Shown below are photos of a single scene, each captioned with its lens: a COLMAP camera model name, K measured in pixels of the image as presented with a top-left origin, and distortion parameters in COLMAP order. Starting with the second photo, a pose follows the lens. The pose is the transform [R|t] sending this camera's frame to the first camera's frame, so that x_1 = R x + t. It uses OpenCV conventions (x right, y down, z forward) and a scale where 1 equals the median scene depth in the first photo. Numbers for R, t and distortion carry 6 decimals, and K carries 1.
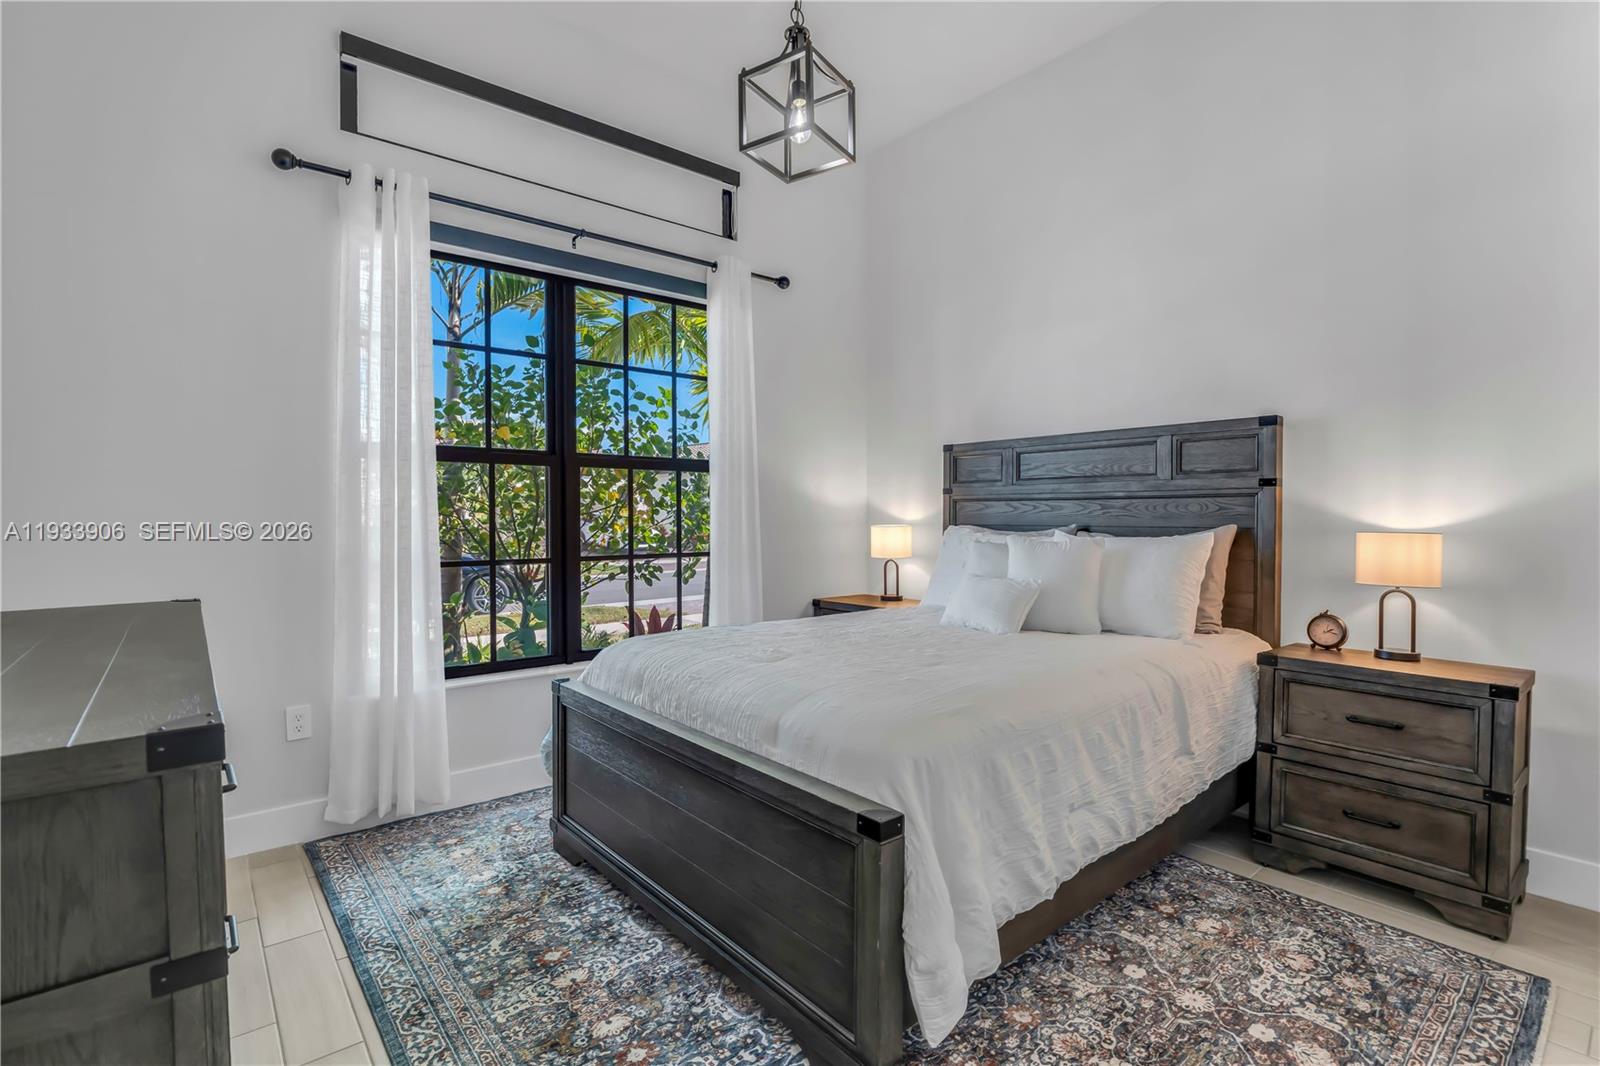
lens RADIAL K [[758.1, 0, 816.6], [0, 758.1, 538.6], [0, 0, 1]] dist [-0.017253, -0.001400]
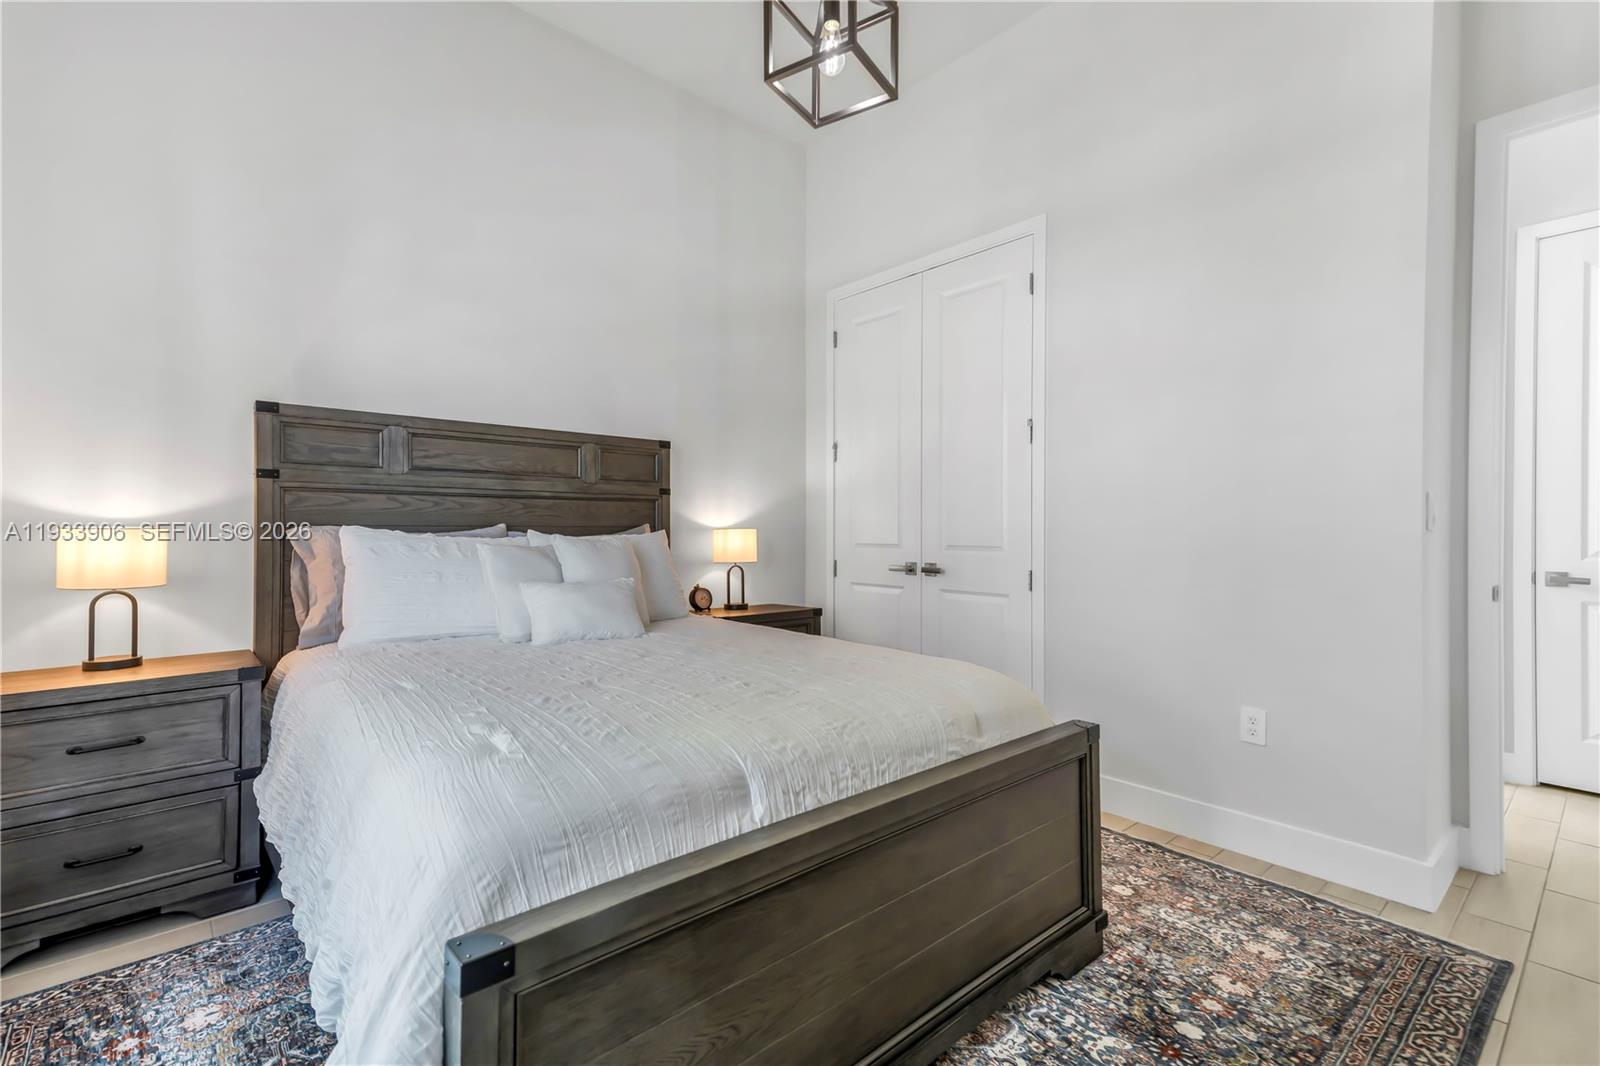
lens RADIAL K [[728.7, 0, 816.5], [0, 728.7, 520.2], [0, 0, 1]] dist [0.028918, 0.000113]
pose [[-0.033546, -0.000591, 0.999437, -0.524130], [0.014885, 0.999889, 0.001091, -0.017914], [-0.999326, 0.014914, -0.033533, 0.613711]]
